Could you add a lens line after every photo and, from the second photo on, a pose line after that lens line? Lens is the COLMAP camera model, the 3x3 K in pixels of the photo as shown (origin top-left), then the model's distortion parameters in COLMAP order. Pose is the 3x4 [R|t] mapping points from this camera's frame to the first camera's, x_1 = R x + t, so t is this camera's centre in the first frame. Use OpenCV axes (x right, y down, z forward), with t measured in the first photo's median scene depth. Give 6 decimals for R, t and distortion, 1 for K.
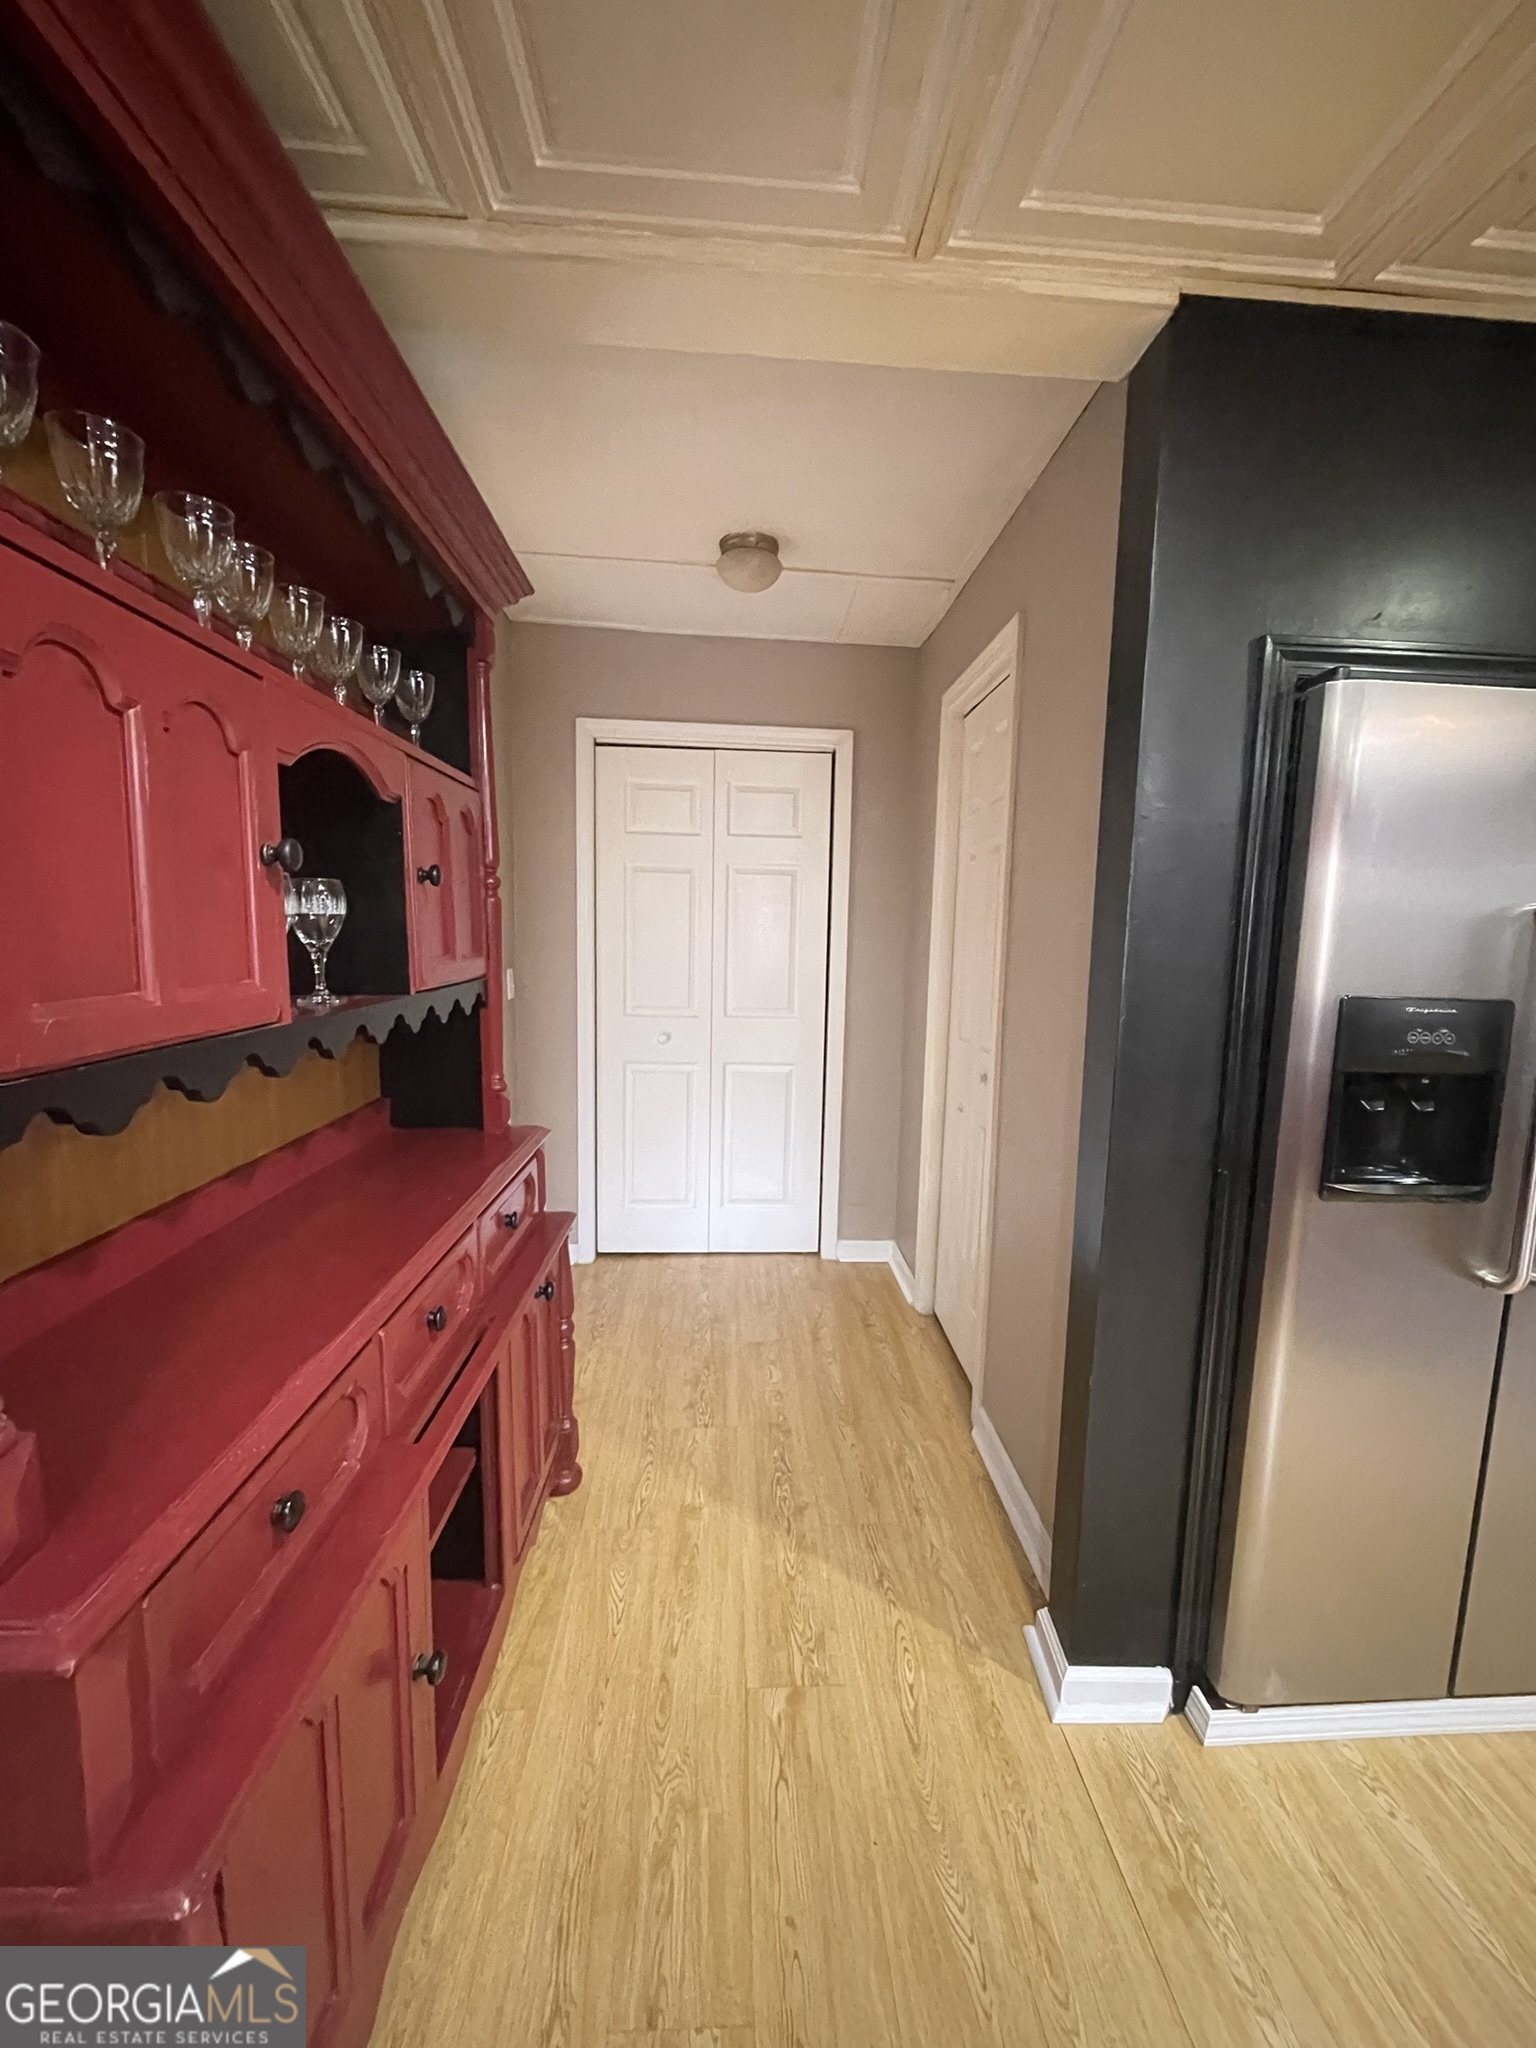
lens RADIAL K [[823.9, 0, 772.8], [0, 823.9, 1017.5], [0, 0, 1]] dist [-0.000811, -0.002044]
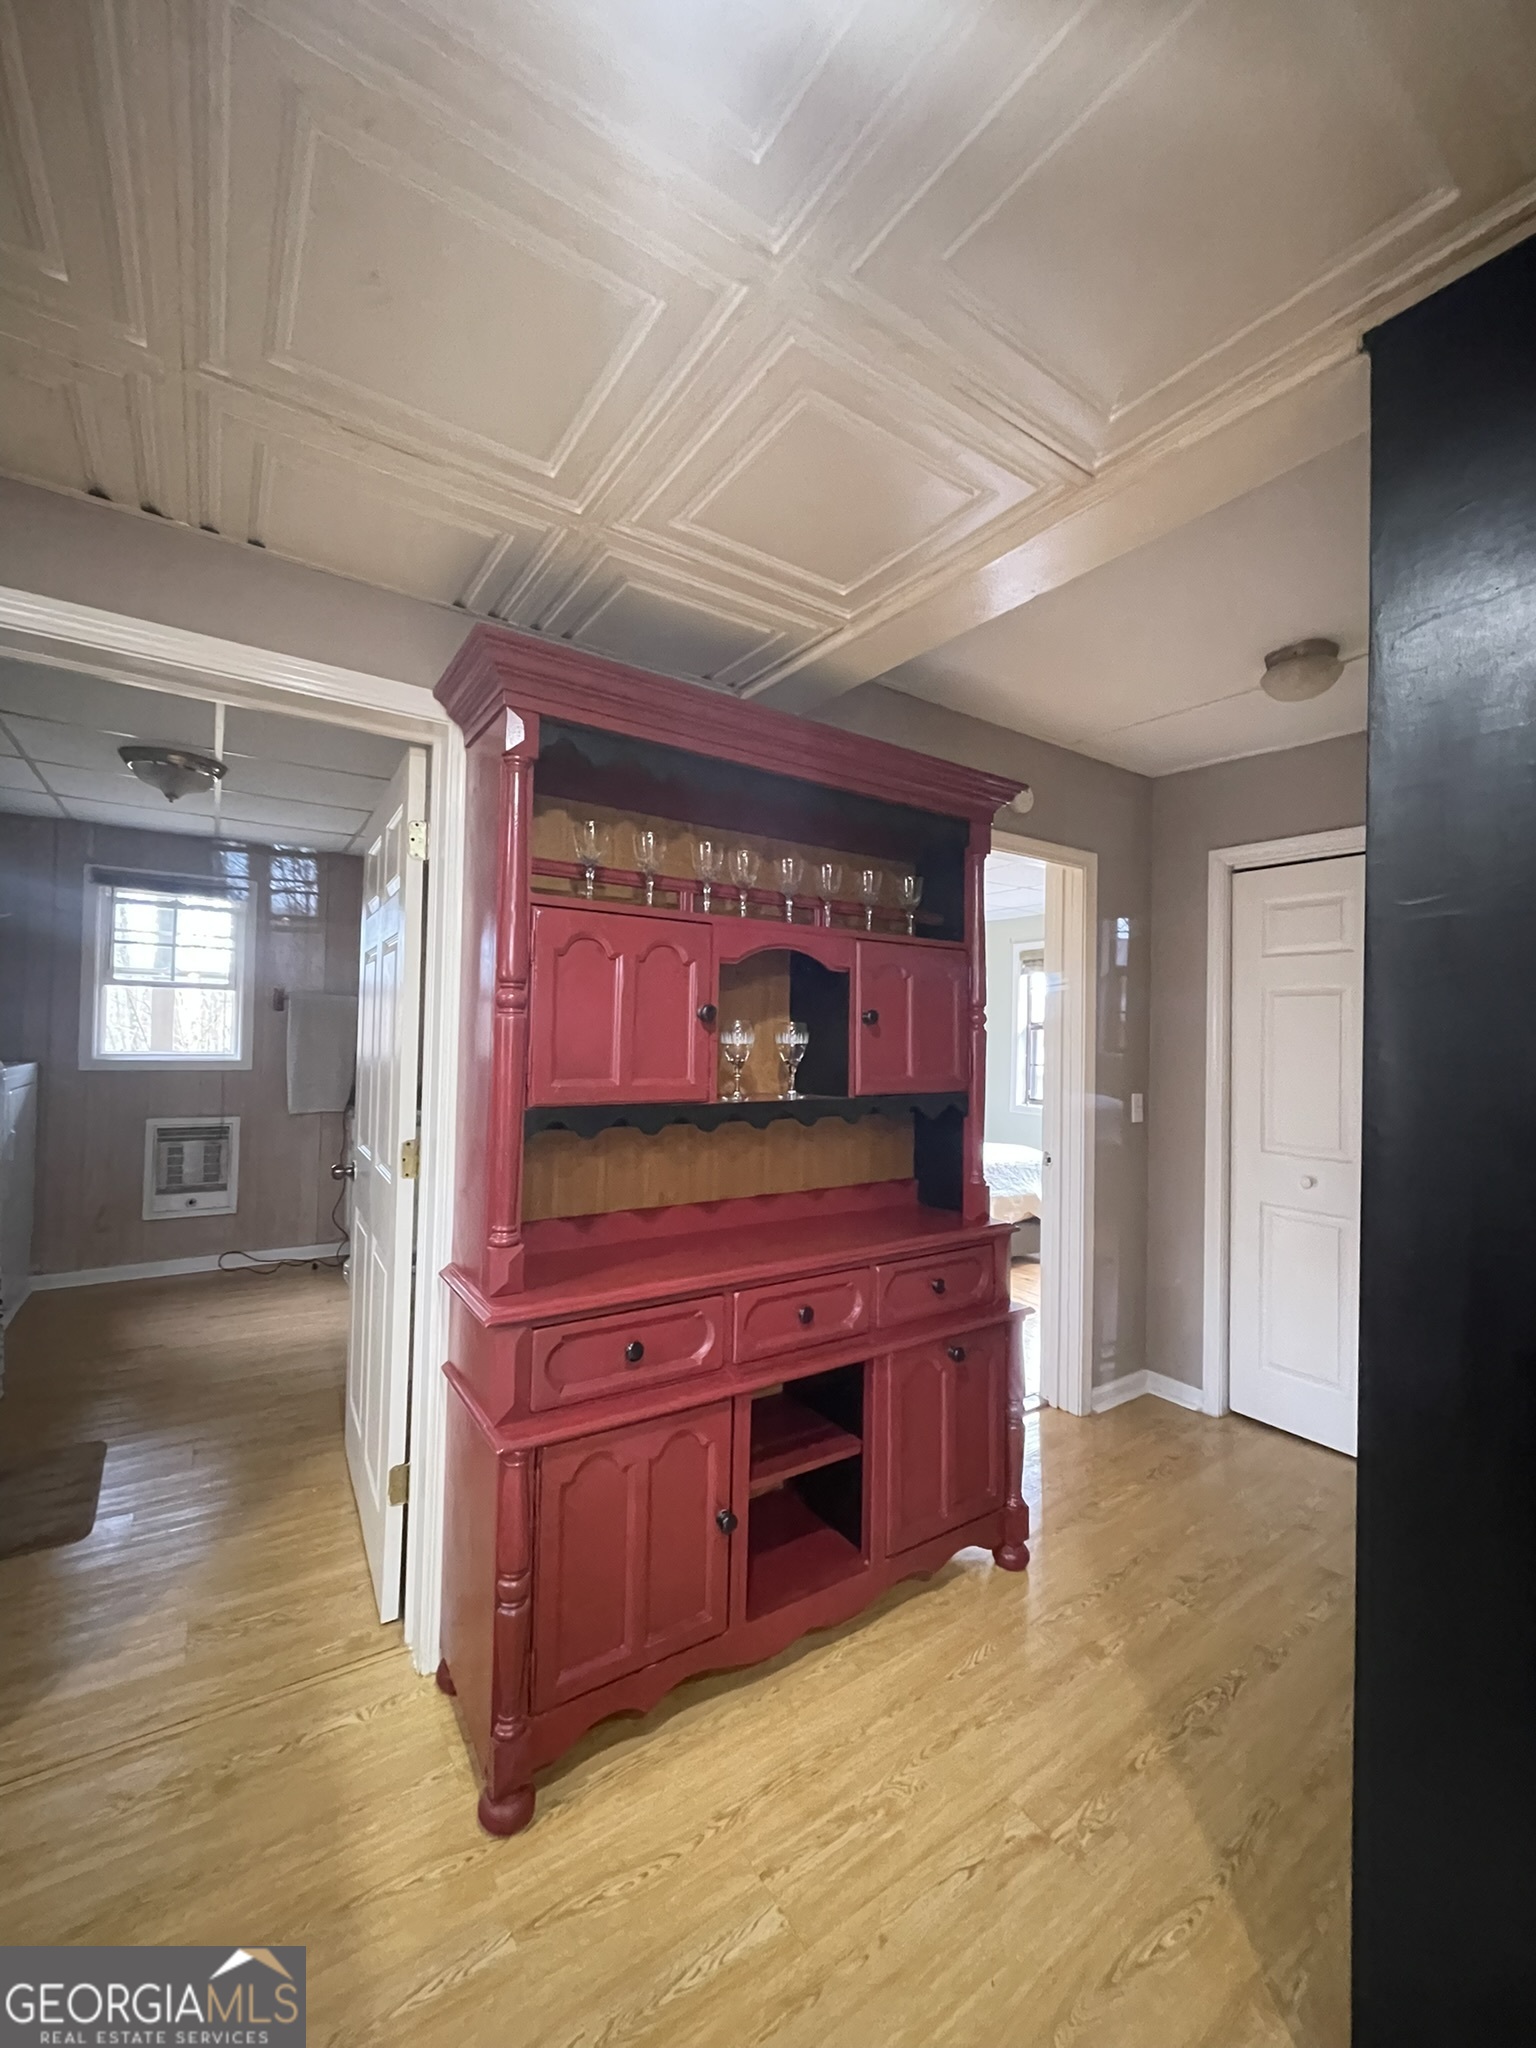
lens RADIAL K [[823.9, 0, 771.9], [0, 823.9, 1019.2], [0, 0, 1]] dist [-0.000811, -0.002044]
pose [[0.520955, -0.026272, -0.853180, 0.697935], [-0.103338, 0.990233, -0.093591, -0.013401], [0.847306, 0.136923, 0.513152, 0.096087]]
